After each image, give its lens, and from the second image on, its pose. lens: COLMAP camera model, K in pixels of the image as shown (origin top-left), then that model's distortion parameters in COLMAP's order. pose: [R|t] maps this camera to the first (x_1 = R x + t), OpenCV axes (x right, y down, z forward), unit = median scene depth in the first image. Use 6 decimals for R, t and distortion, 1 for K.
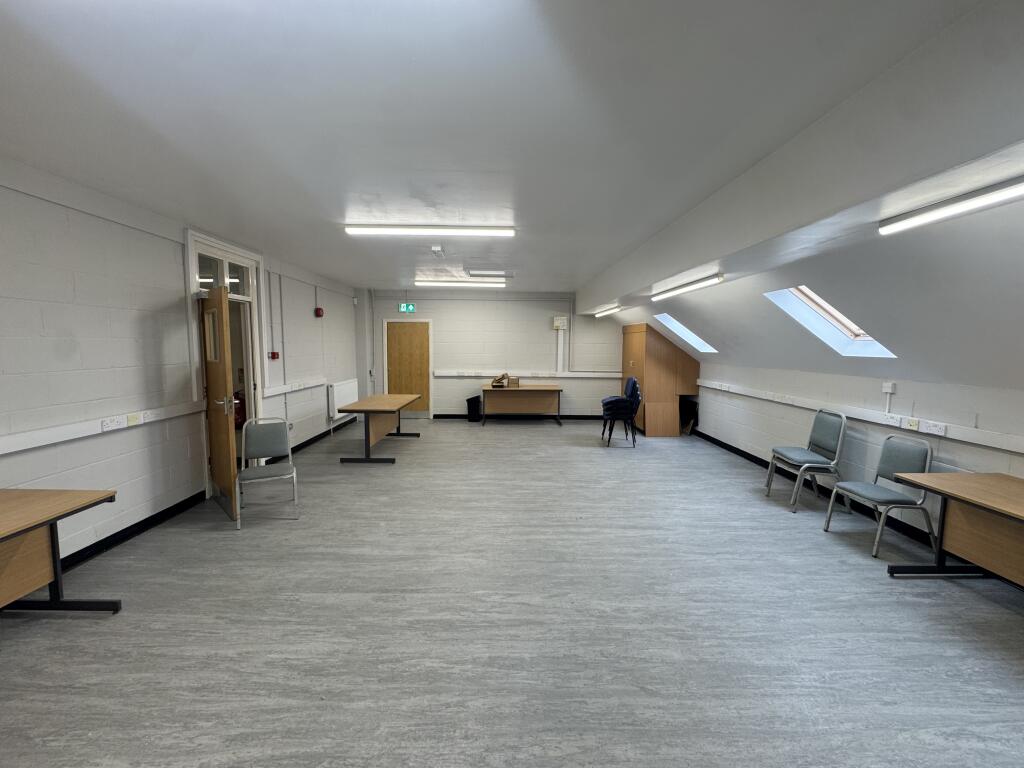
lens RADIAL K [[407.9, 0, 510.7], [0, 407.9, 384.9], [0, 0, 1]] dist [-0.004577, 0.000820]
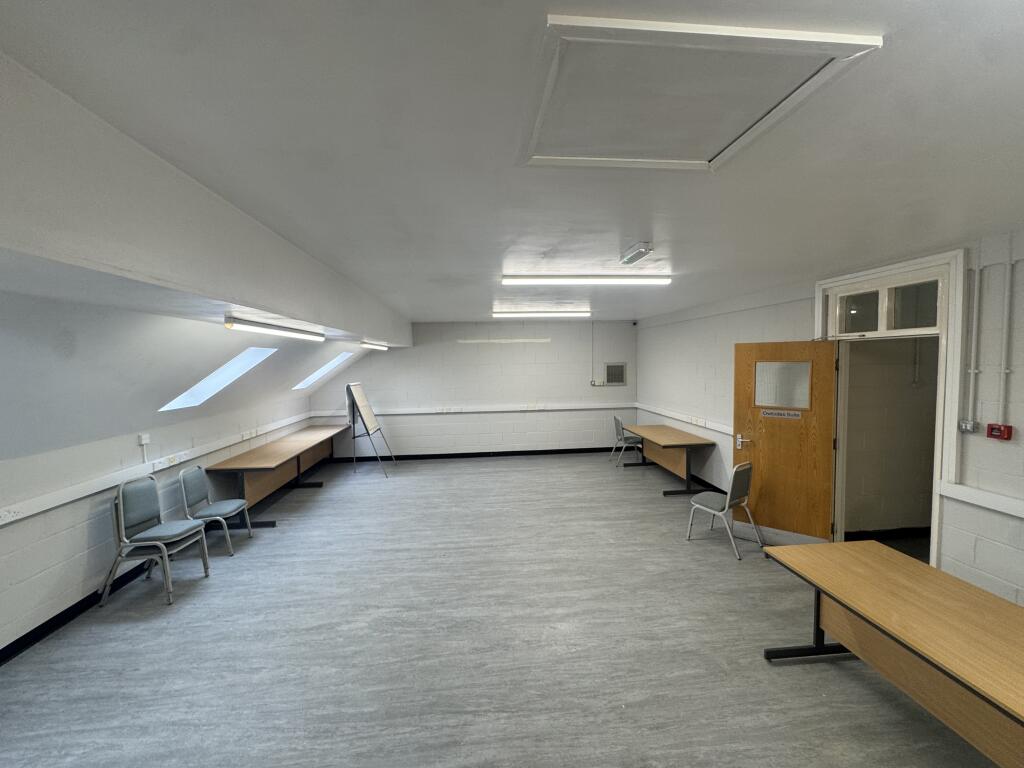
lens RADIAL K [[407.9, 0, 511.8], [0, 407.9, 382.9], [0, 0, 1]] dist [-0.004577, 0.000820]
pose [[-0.996476, 0.009503, -0.083342, 0.069389], [-0.003157, 0.988608, 0.150480, -0.283499], [0.083823, 0.150213, -0.985094, 1.996688]]
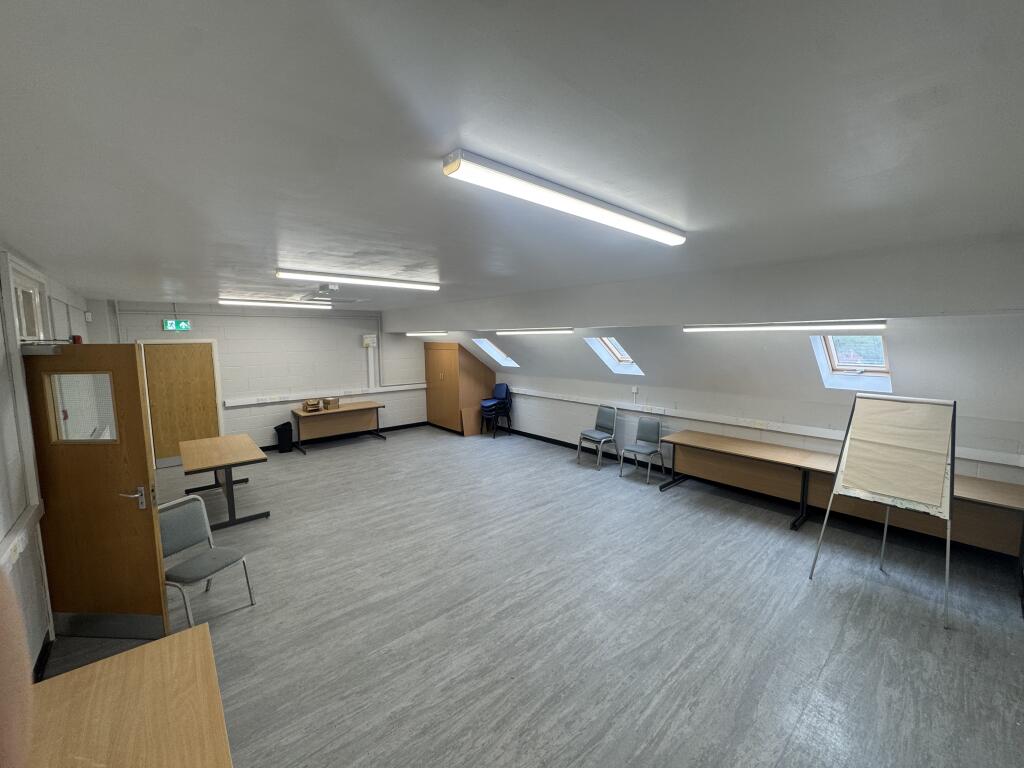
lens RADIAL K [[407.9, 0, 510.8], [0, 407.9, 382.8], [0, 0, 1]] dist [-0.004577, 0.000820]
pose [[0.764266, -0.086021, 0.639139, -0.607116], [0.078027, 0.996118, 0.040763, -0.133789], [-0.640164, 0.018717, 0.768011, -0.034003]]
